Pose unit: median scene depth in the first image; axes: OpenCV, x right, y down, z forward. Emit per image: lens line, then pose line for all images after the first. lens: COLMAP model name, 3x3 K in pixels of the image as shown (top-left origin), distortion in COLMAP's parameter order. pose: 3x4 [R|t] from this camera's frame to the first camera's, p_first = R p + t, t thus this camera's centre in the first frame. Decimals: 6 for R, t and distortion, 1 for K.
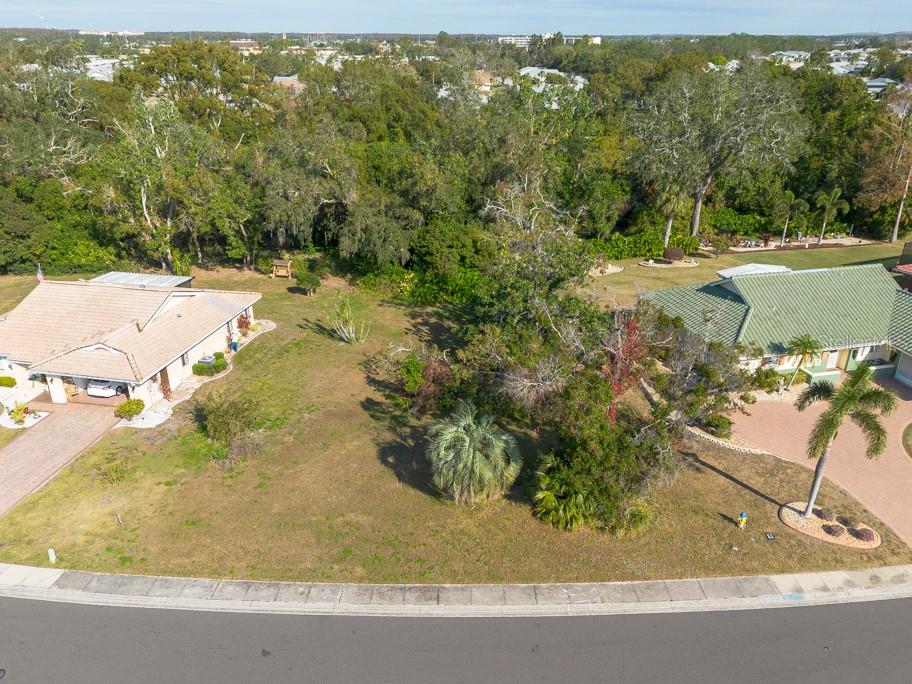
lens RADIAL K [[702.6, 0, 462.1], [0, 702.6, 372.5], [0, 0, 1]] dist [0.068003, -0.070620]
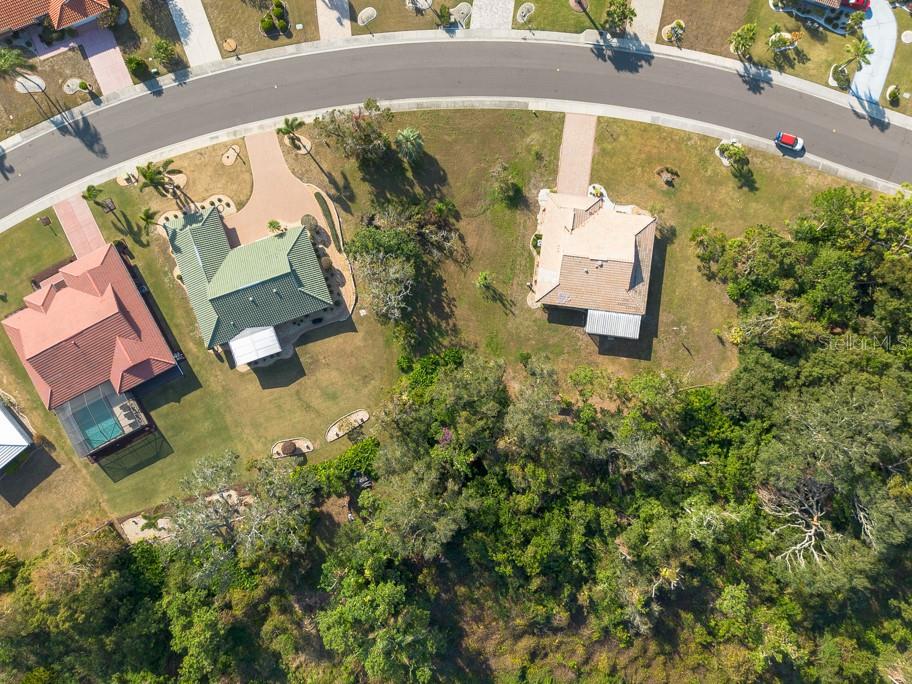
lens RADIAL K [[663.6, 0, 462.2], [0, 663.6, 328.9], [0, 0, 1]] dist [0.073753, -0.072443]
pose [[-0.996896, 0.078561, 0.005077, -0.137608], [-0.029046, -0.426986, 0.903792, -2.374887], [0.073171, 0.900839, 0.427943, 0.434578]]
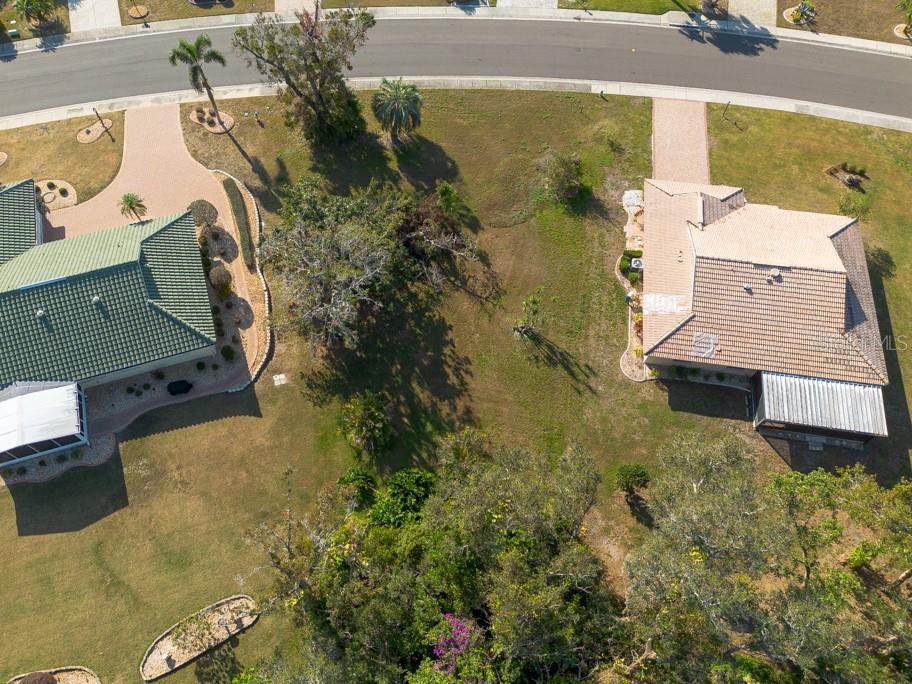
lens RADIAL K [[666.4, 0, 432.9], [0, 666.4, 344.8], [0, 0, 1]] dist [0.057998, -0.047353]
pose [[-0.998945, 0.040812, -0.021056, -0.011847], [-0.018937, 0.051628, 0.998487, -1.299527], [0.041837, 0.997832, -0.050801, 1.427921]]
